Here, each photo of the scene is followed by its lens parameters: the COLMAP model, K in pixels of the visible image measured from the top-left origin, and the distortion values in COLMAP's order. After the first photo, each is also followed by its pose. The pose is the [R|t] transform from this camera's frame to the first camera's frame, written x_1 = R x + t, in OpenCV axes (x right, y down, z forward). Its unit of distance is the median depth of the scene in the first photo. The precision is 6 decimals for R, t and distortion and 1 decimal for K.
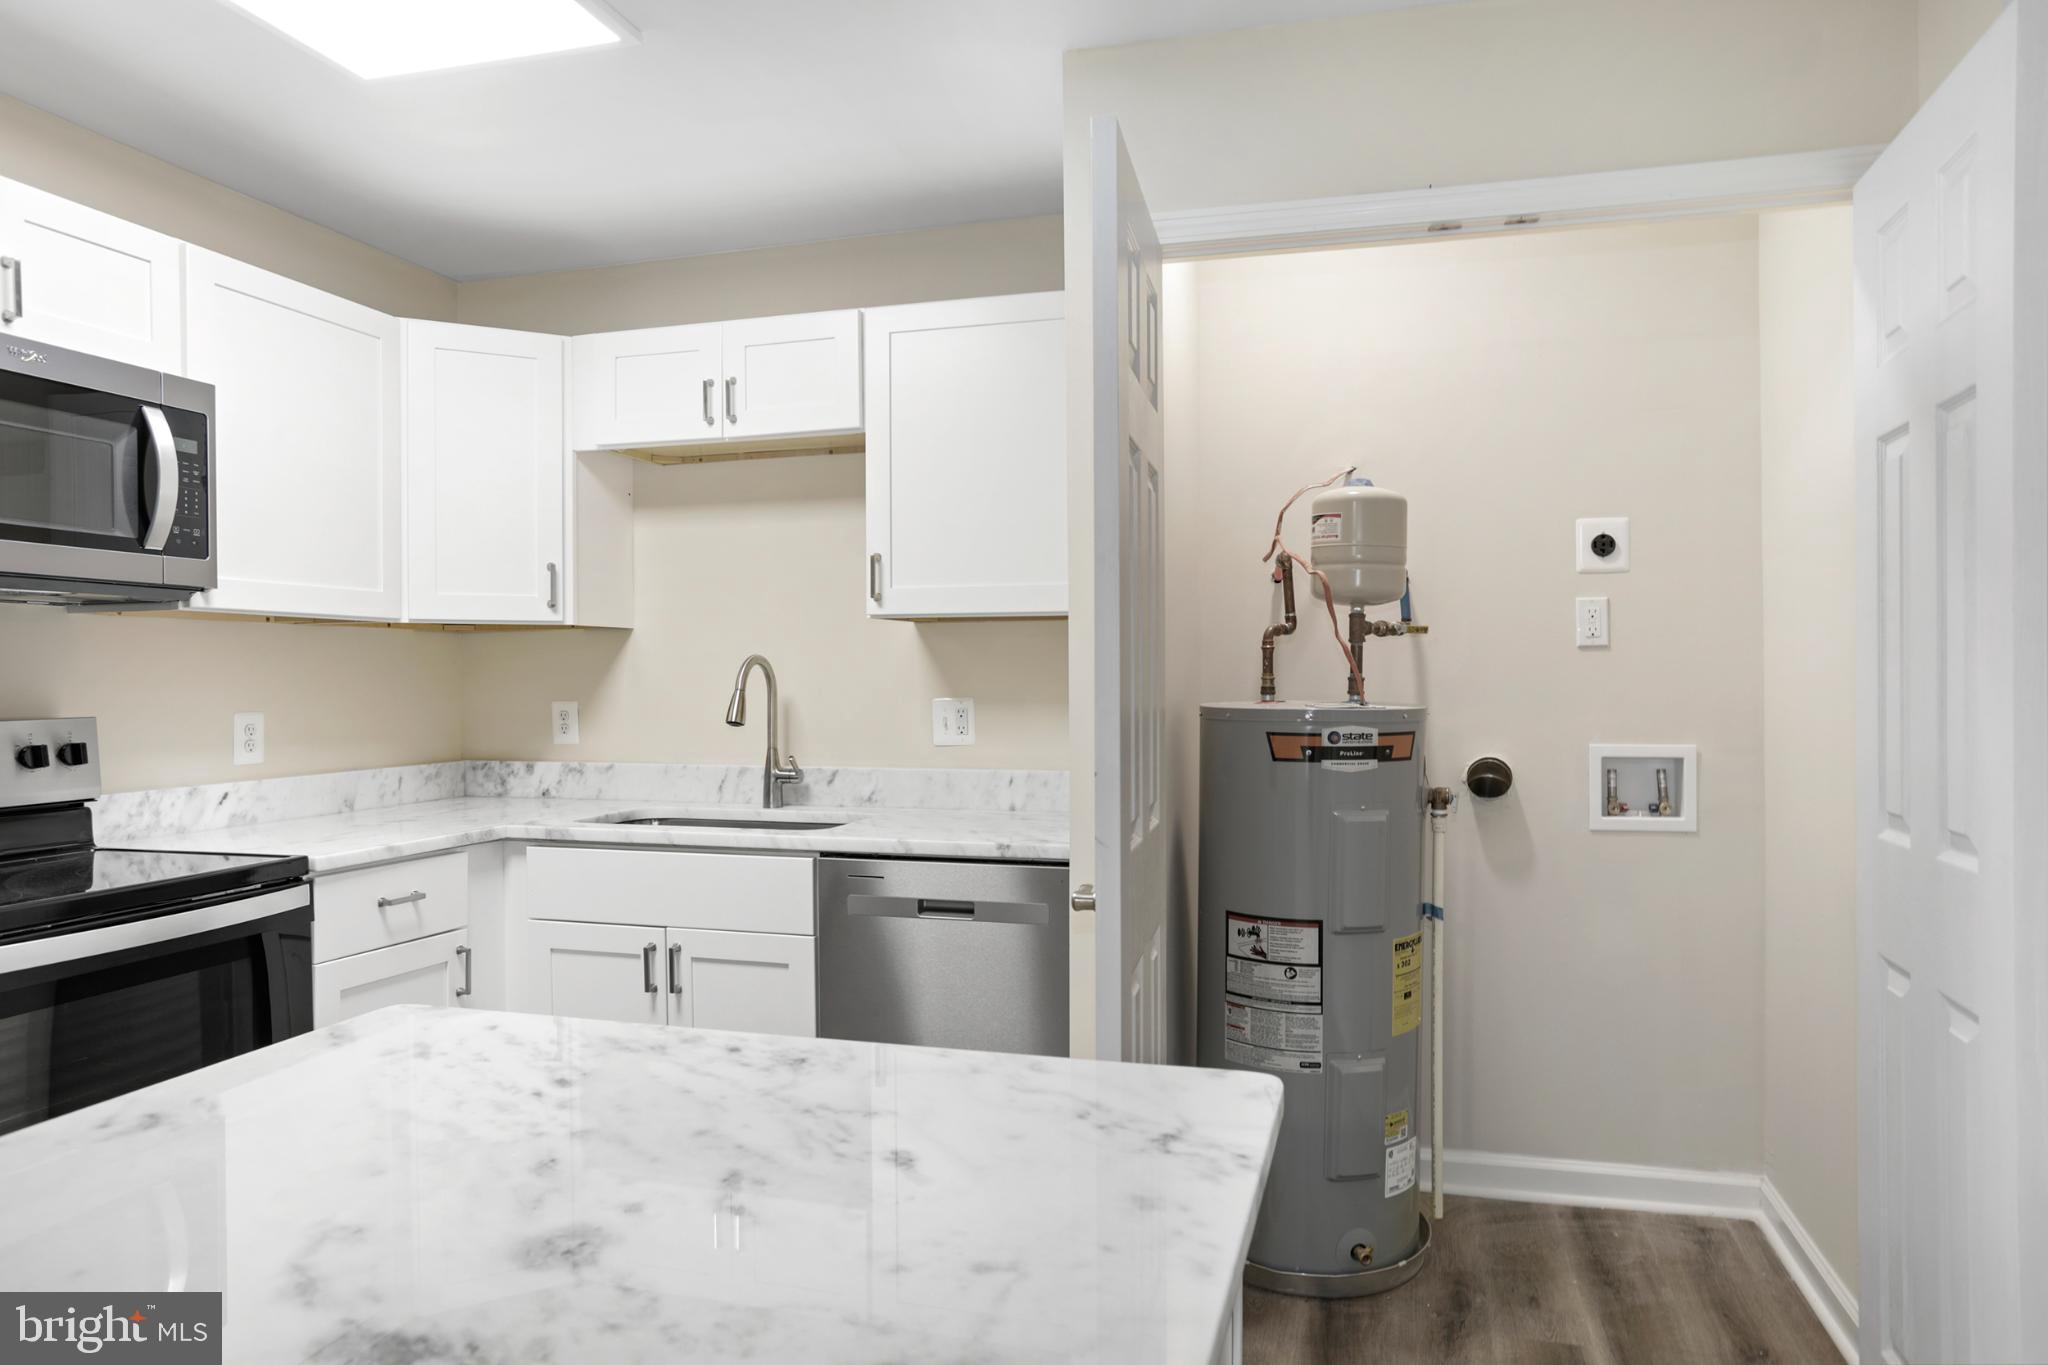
lens RADIAL K [[1330.9, 0, 1024.0], [0, 1330.9, 682.5], [0, 0, 1]] dist [-0.093322, 0.096090]
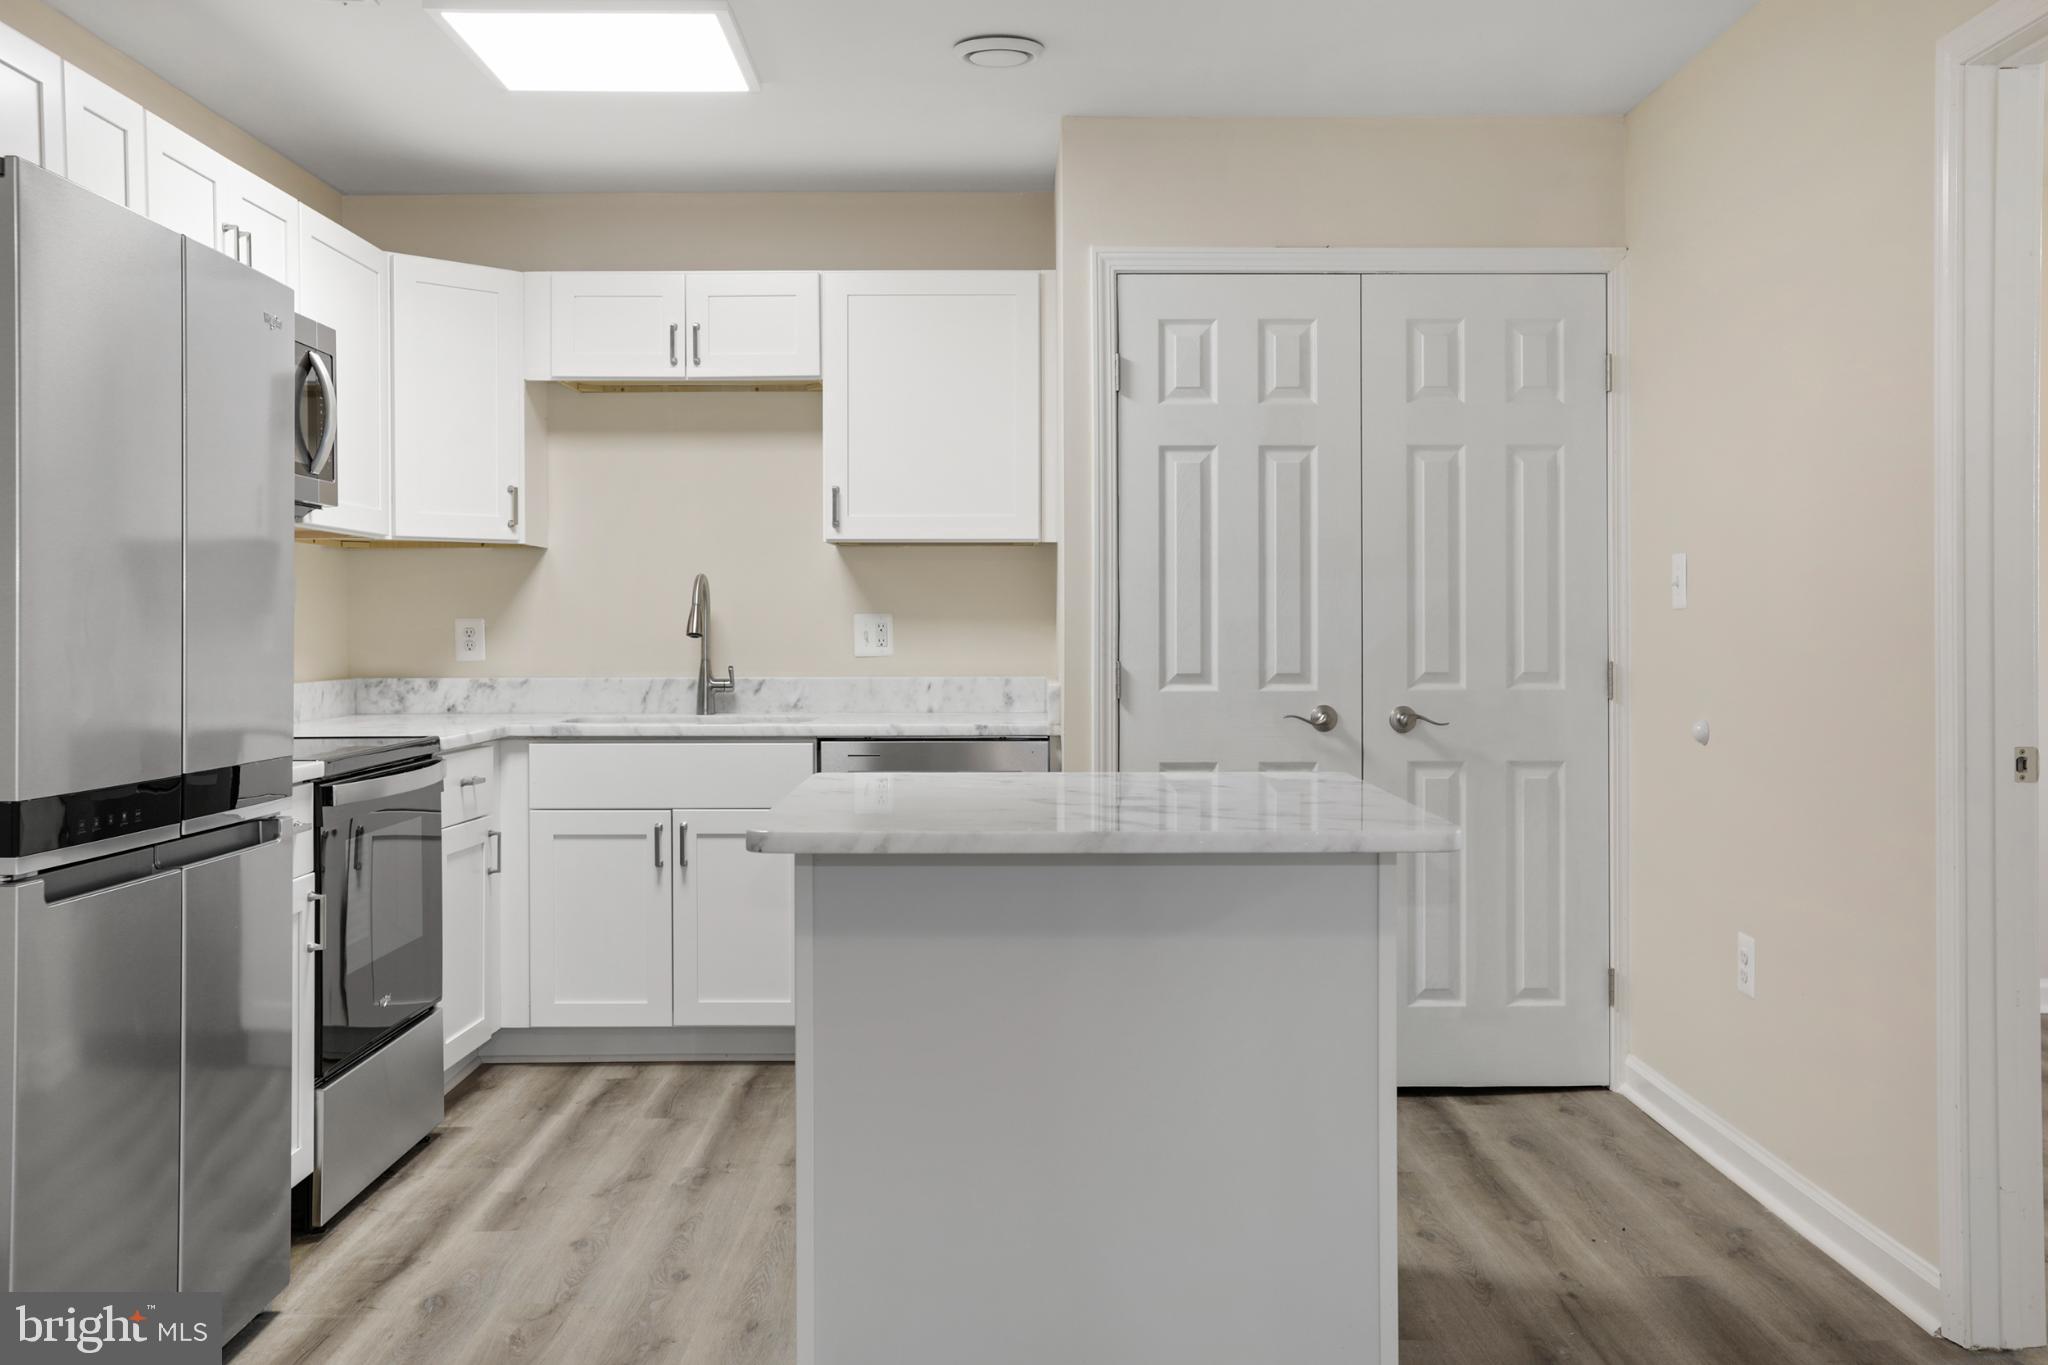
lens RADIAL K [[1840.2, 0, 1031.7], [0, 1840.2, 647.8], [0, 0, 1]] dist [-0.040546, 0.020896]
pose [[0.960807, -0.000357, 0.277219, -0.398670], [-0.001231, 0.999984, 0.005554, 0.034897], [-0.277217, -0.005678, 0.960791, -0.595272]]
